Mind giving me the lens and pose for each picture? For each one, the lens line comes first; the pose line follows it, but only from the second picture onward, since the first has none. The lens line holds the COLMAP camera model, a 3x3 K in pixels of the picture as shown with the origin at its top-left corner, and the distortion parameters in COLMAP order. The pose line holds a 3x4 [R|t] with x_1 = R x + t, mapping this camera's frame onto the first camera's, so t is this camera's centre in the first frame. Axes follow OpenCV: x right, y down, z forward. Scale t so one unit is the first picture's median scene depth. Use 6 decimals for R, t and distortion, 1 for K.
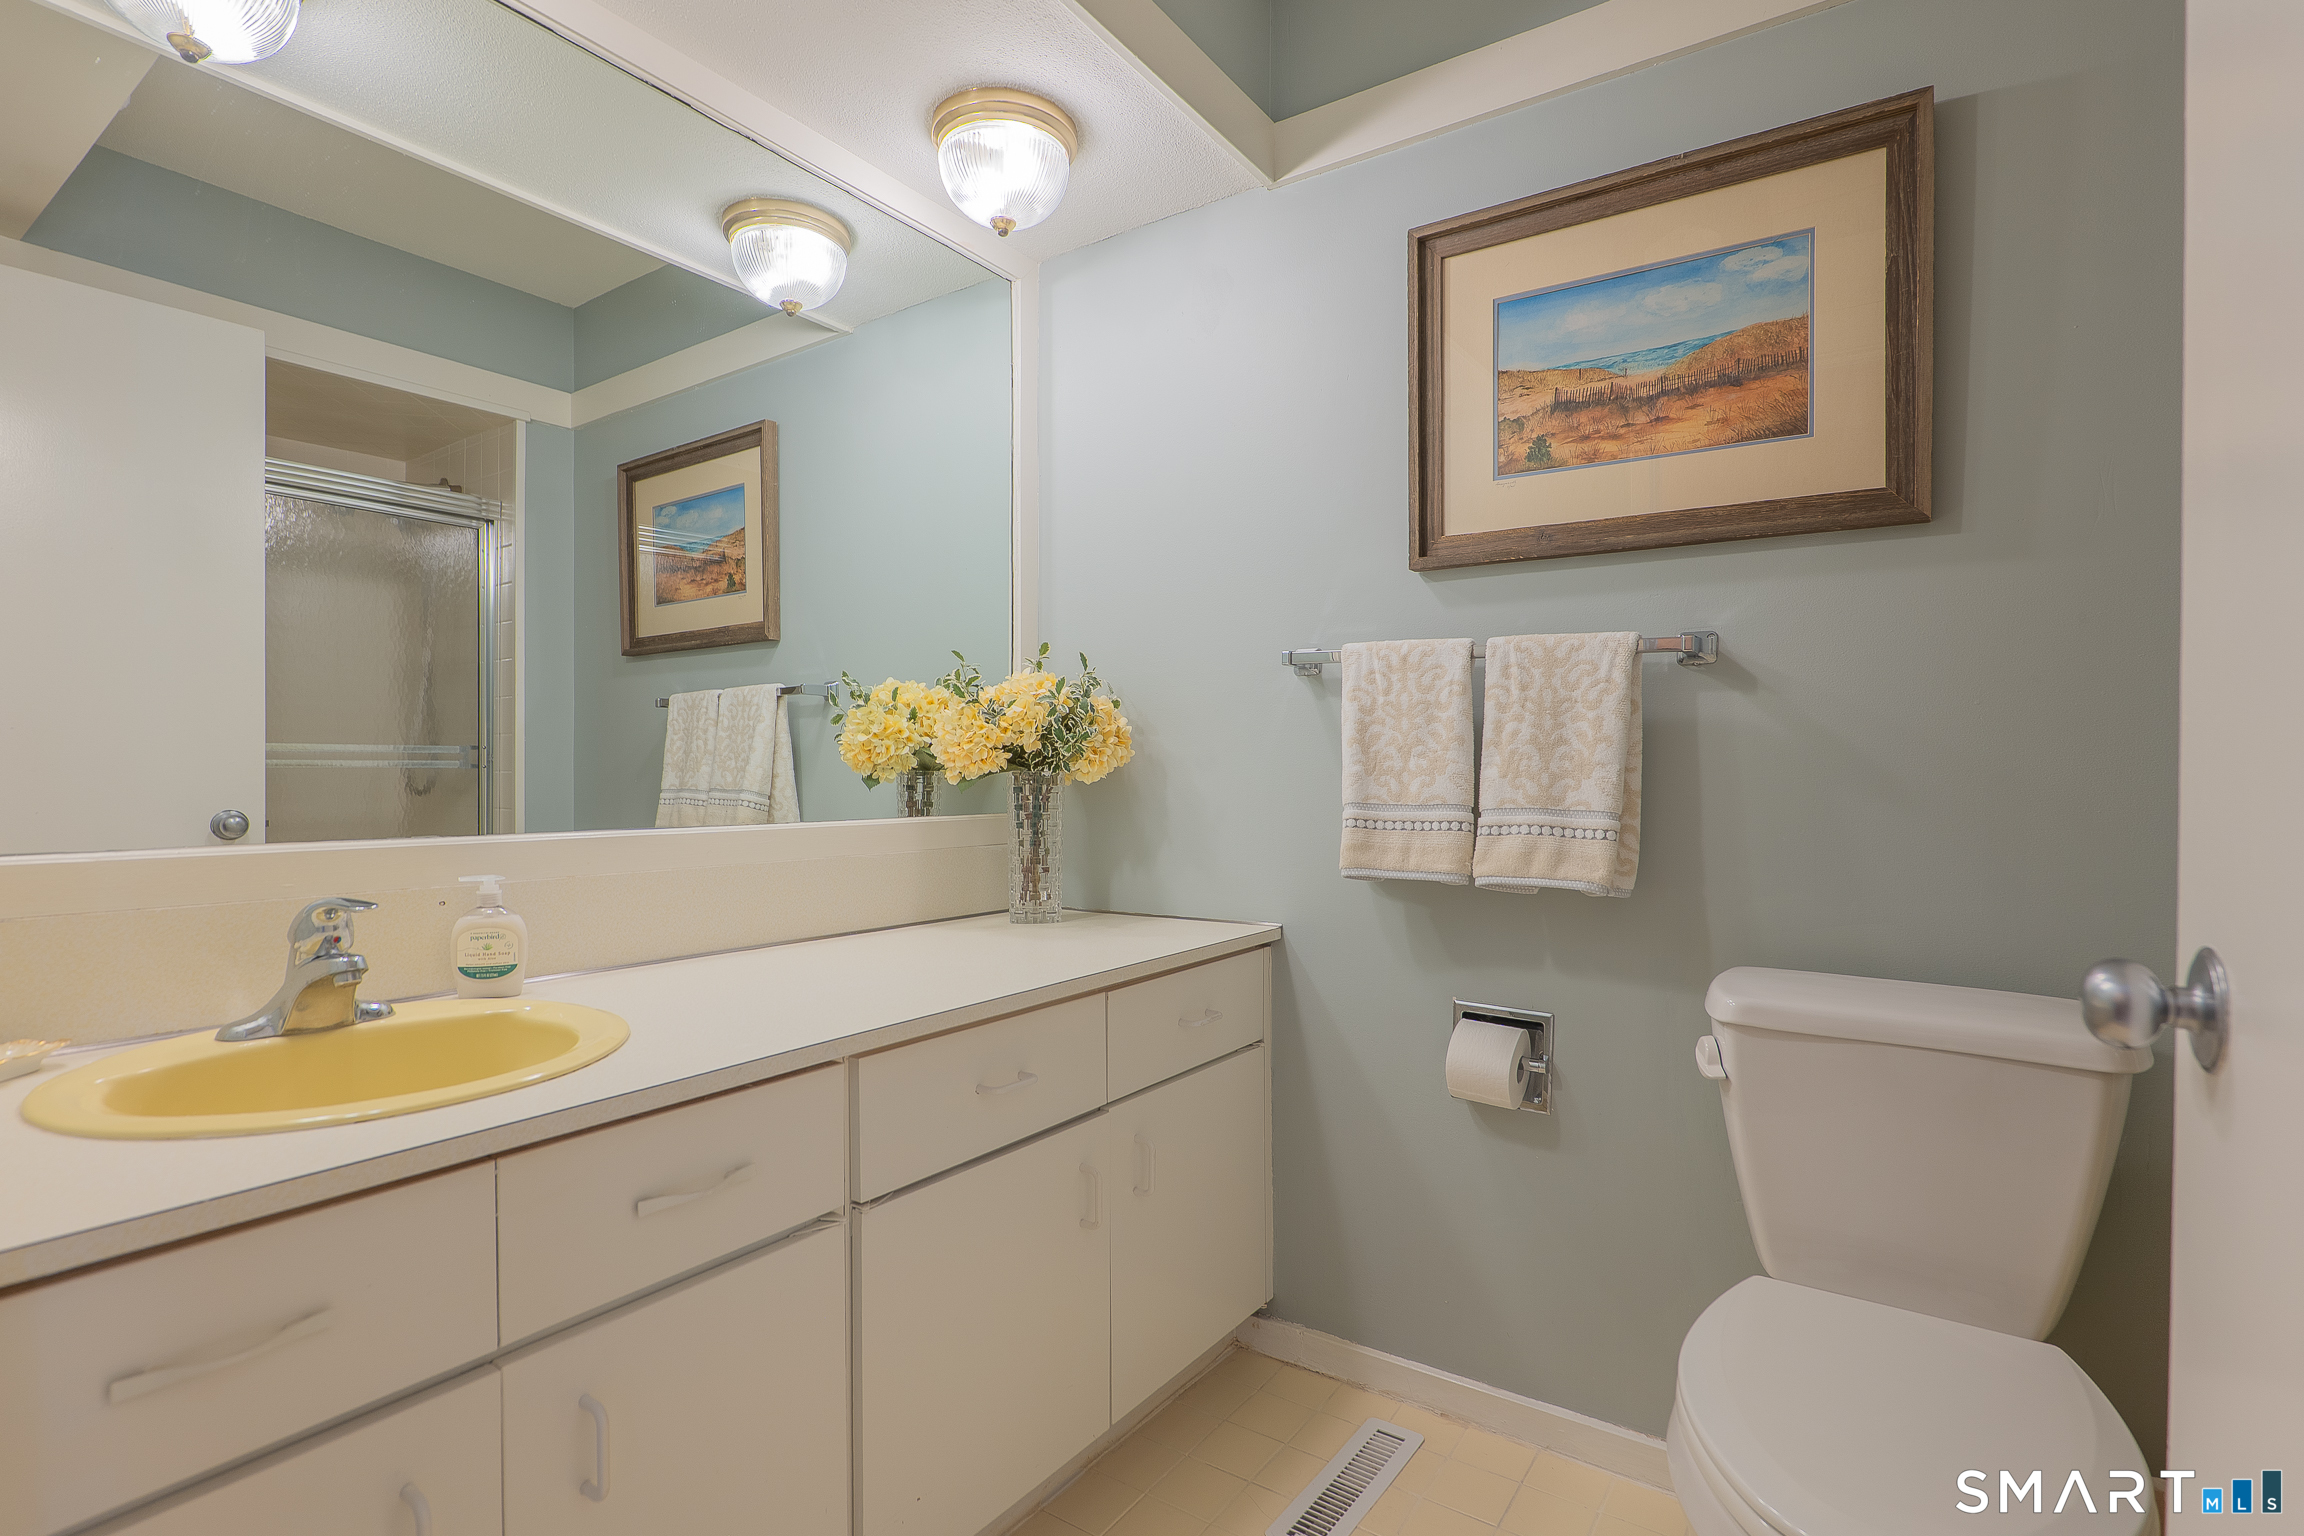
lens RADIAL K [[1100.7, 0, 1164.4], [0, 1100.7, 771.4], [0, 0, 1]] dist [-0.023439, 0.007888]
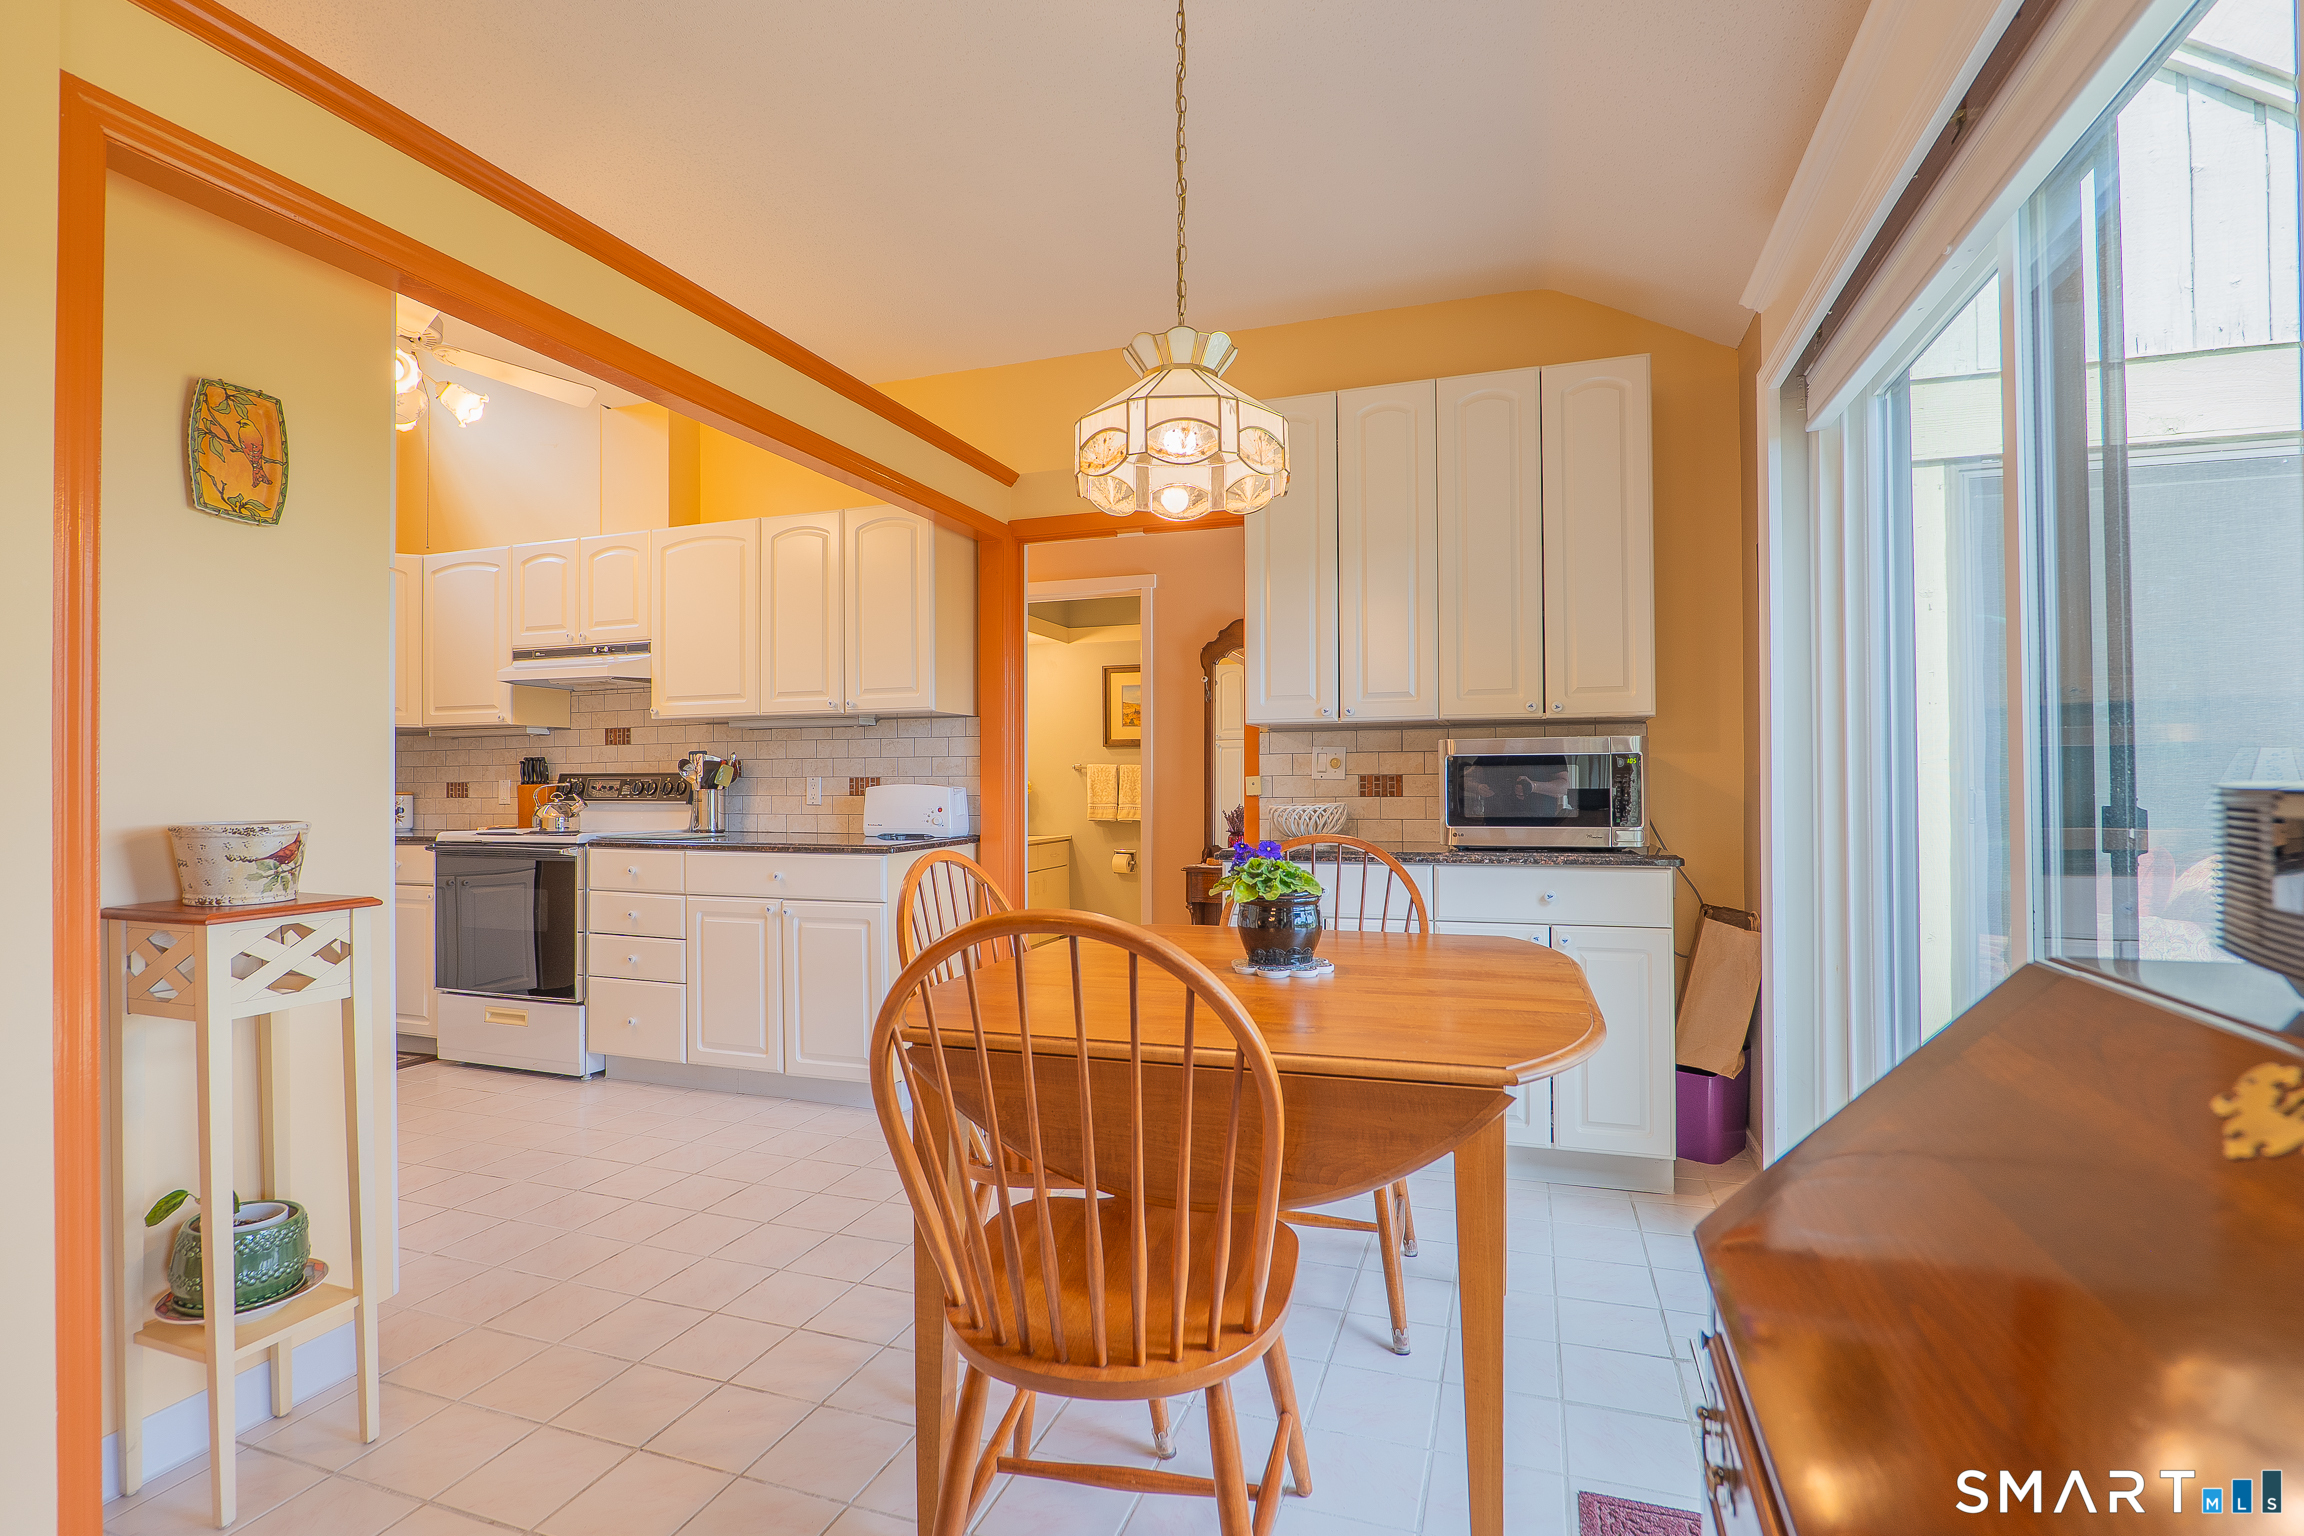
lens RADIAL K [[1100.7, 0, 1164.4], [0, 1100.7, 771.4], [0, 0, 1]] dist [-0.023439, 0.007888]
pose [[0.963482, -0.005405, 0.267720, -0.666495], [0.010064, 0.999821, -0.016034, -0.022569], [-0.267585, 0.018142, 0.963363, -3.064021]]
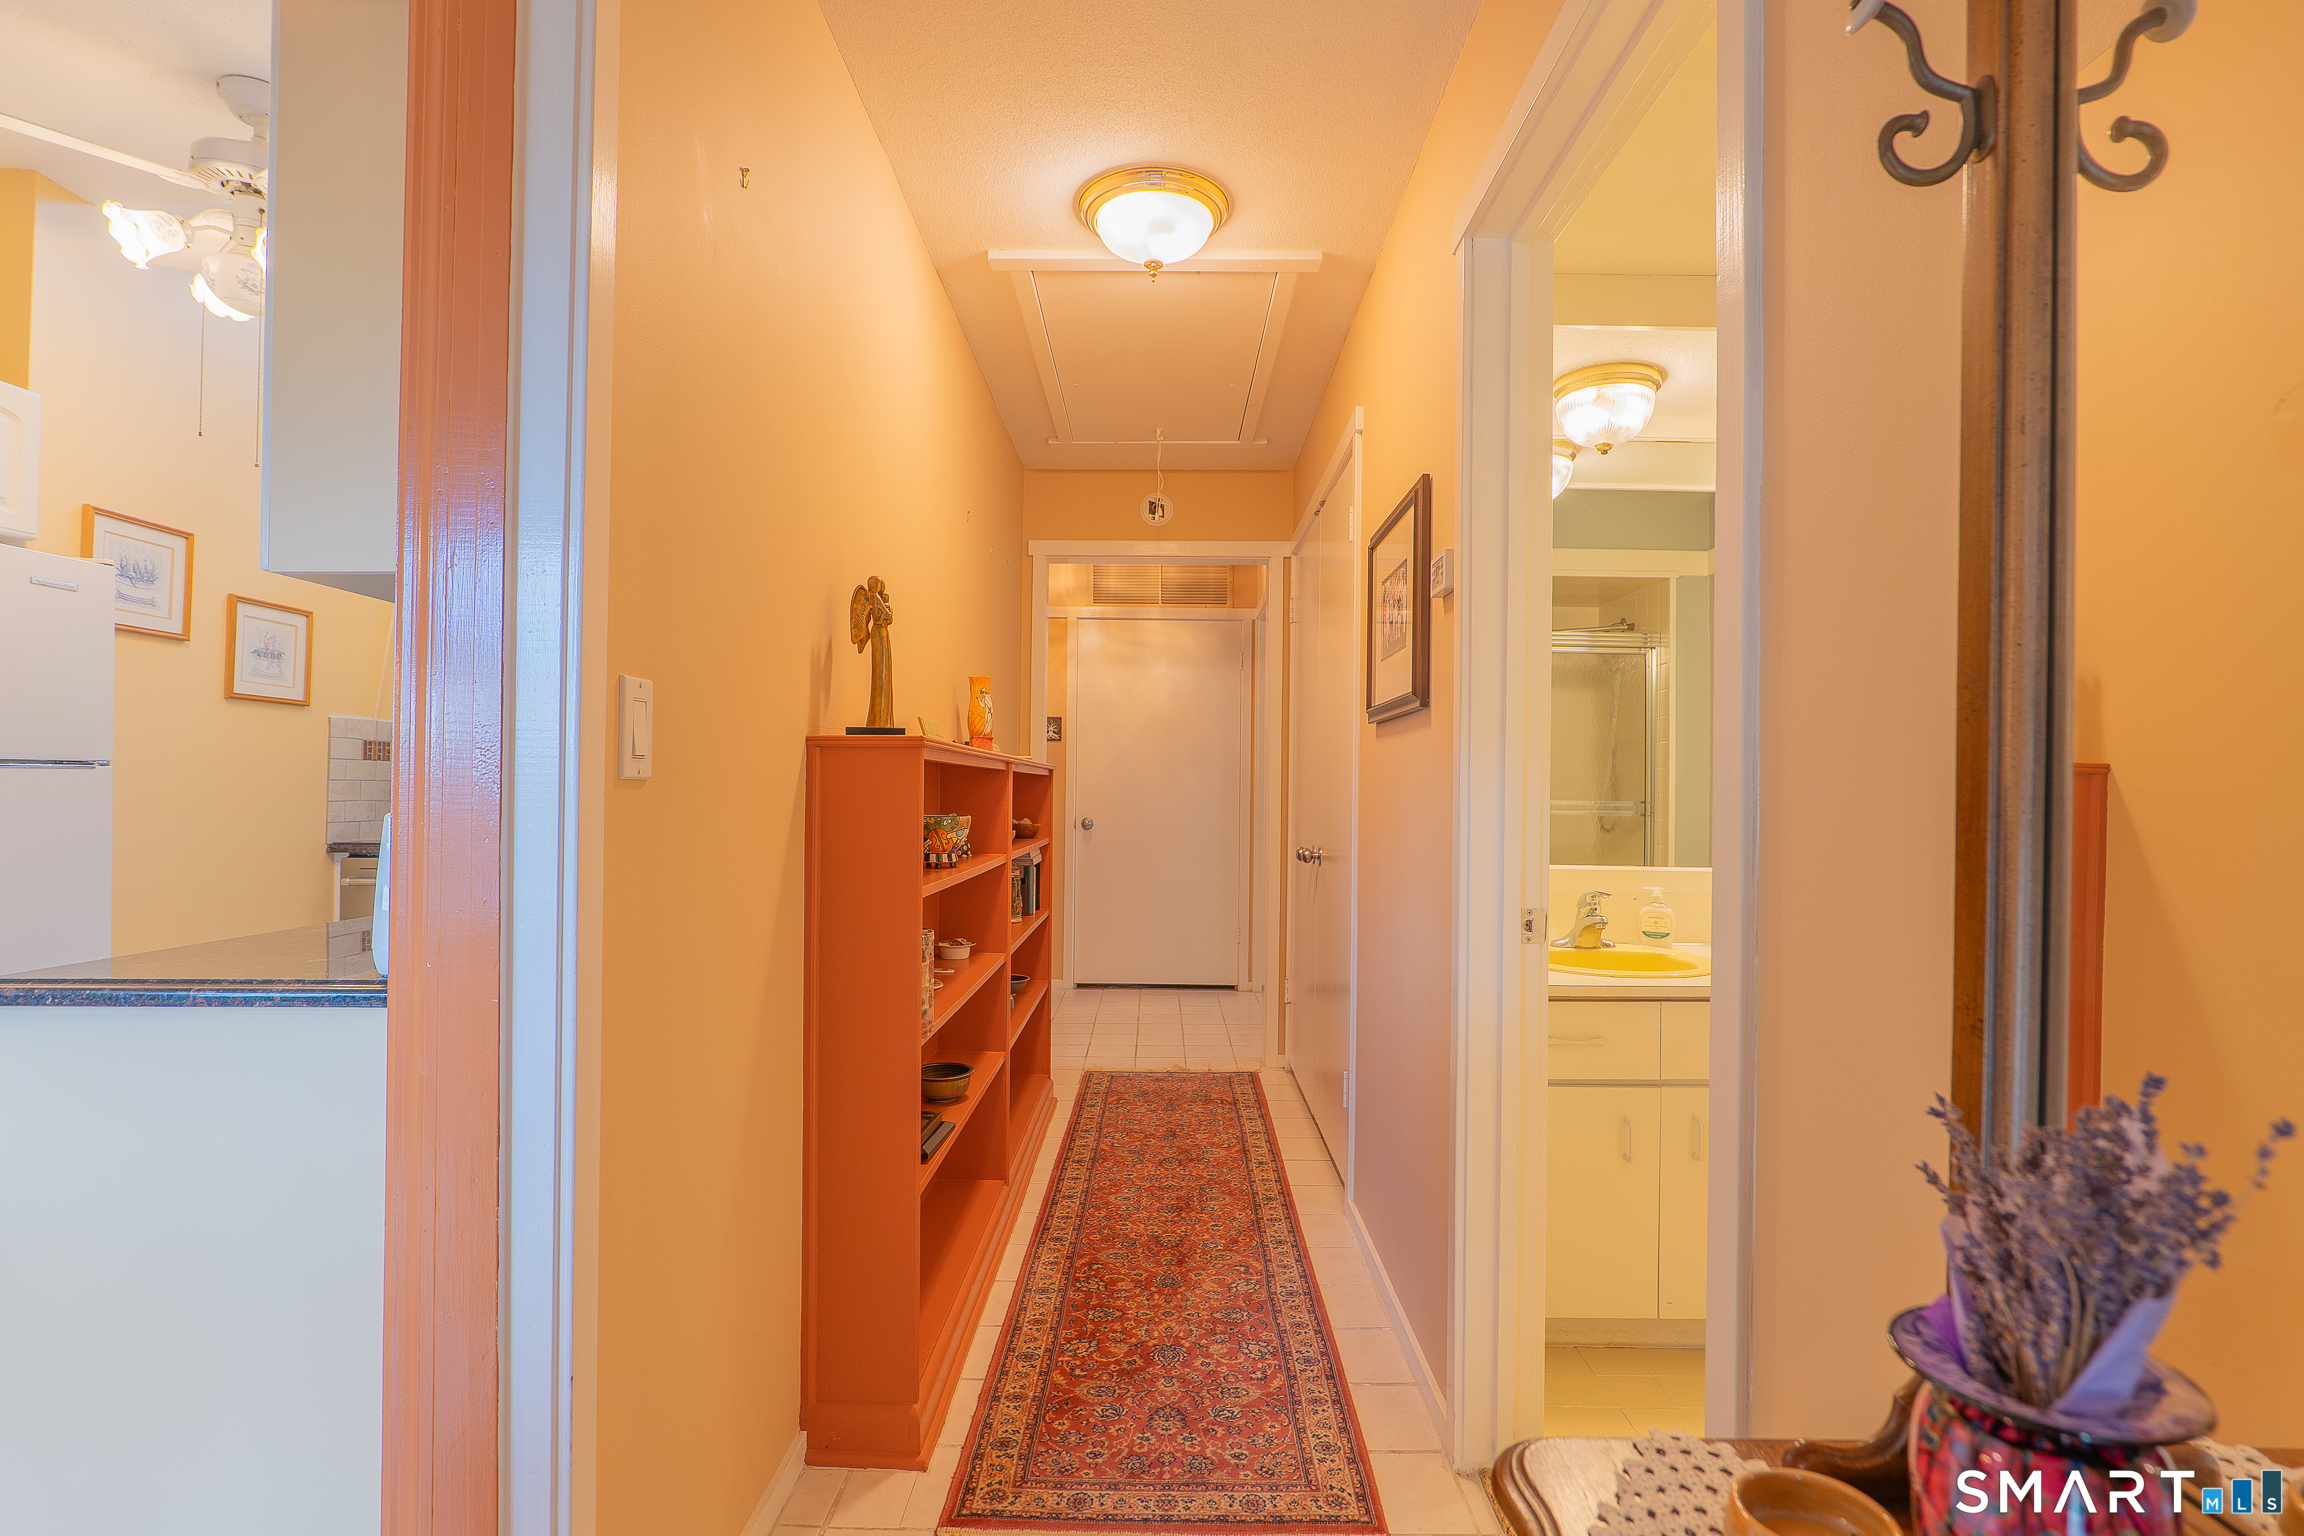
lens RADIAL K [[1074.4, 0, 1161.7], [0, 1074.4, 778.1], [0, 0, 1]] dist [-0.015388, 0.001390]
pose [[0.558085, -0.008676, -0.829739, 0.384365], [-0.011276, 0.999774, -0.018038, -0.045062], [0.829707, 0.019423, 0.557860, -0.648186]]
